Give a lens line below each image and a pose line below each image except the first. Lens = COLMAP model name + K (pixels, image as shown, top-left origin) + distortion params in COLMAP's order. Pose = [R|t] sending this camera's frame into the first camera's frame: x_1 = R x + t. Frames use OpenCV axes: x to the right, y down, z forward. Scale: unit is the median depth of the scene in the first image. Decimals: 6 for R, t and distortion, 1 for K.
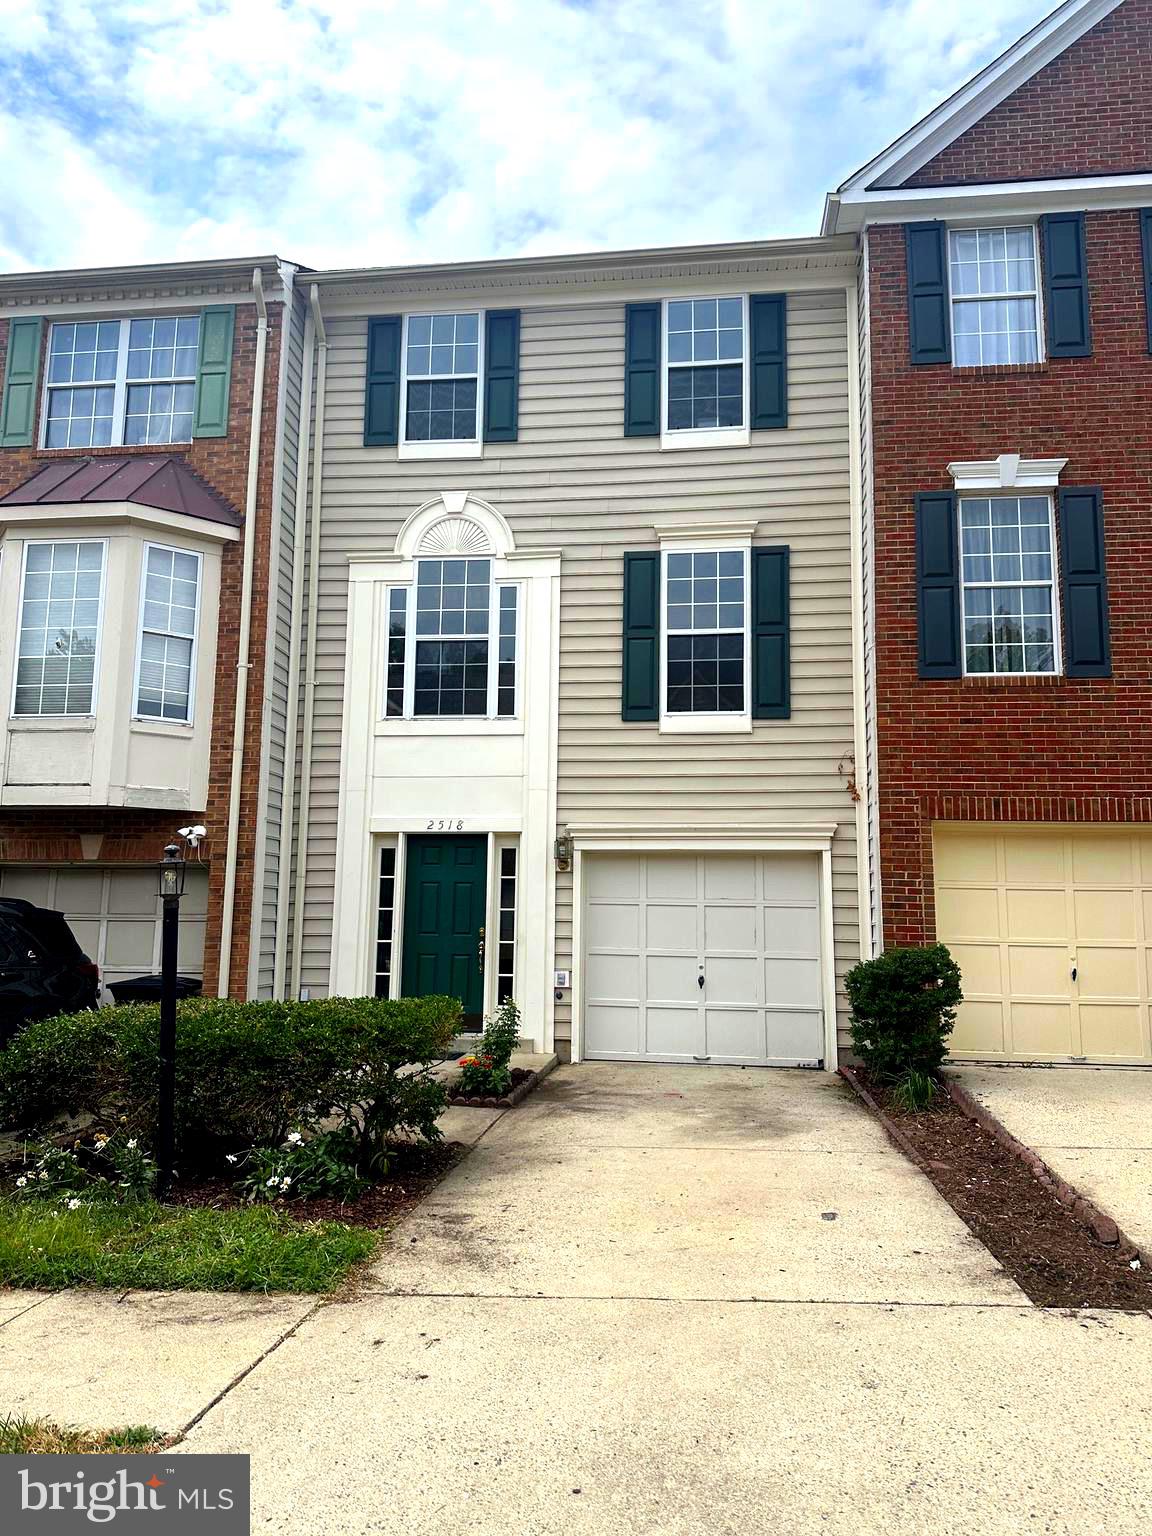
lens RADIAL K [[1097.9, 0, 576.7], [0, 1097.9, 770.4], [0, 0, 1]] dist [0.025171, -0.032984]
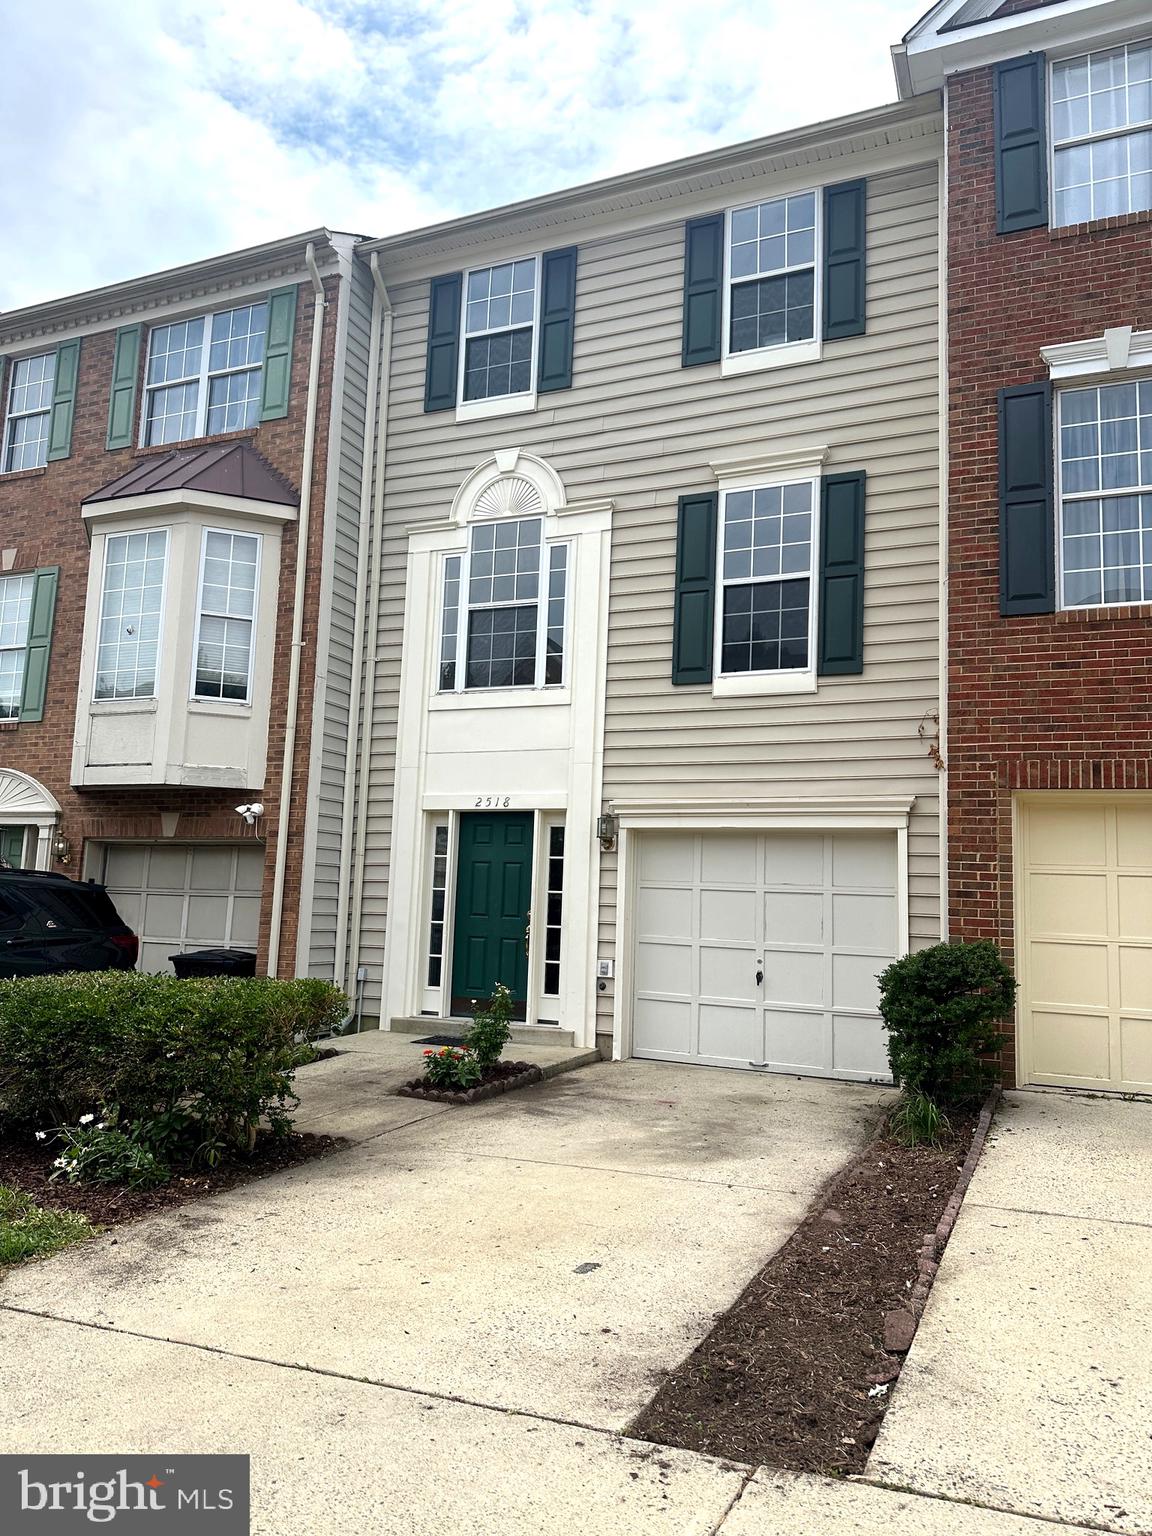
lens RADIAL K [[1097.9, 0, 562.2], [0, 1097.9, 772.2], [0, 0, 1]] dist [0.025171, -0.032984]
pose [[0.956339, -0.014654, -0.291894, 0.218629], [0.017722, 0.999812, 0.007868, 0.018088], [0.291724, -0.012697, 0.956418, 0.112867]]
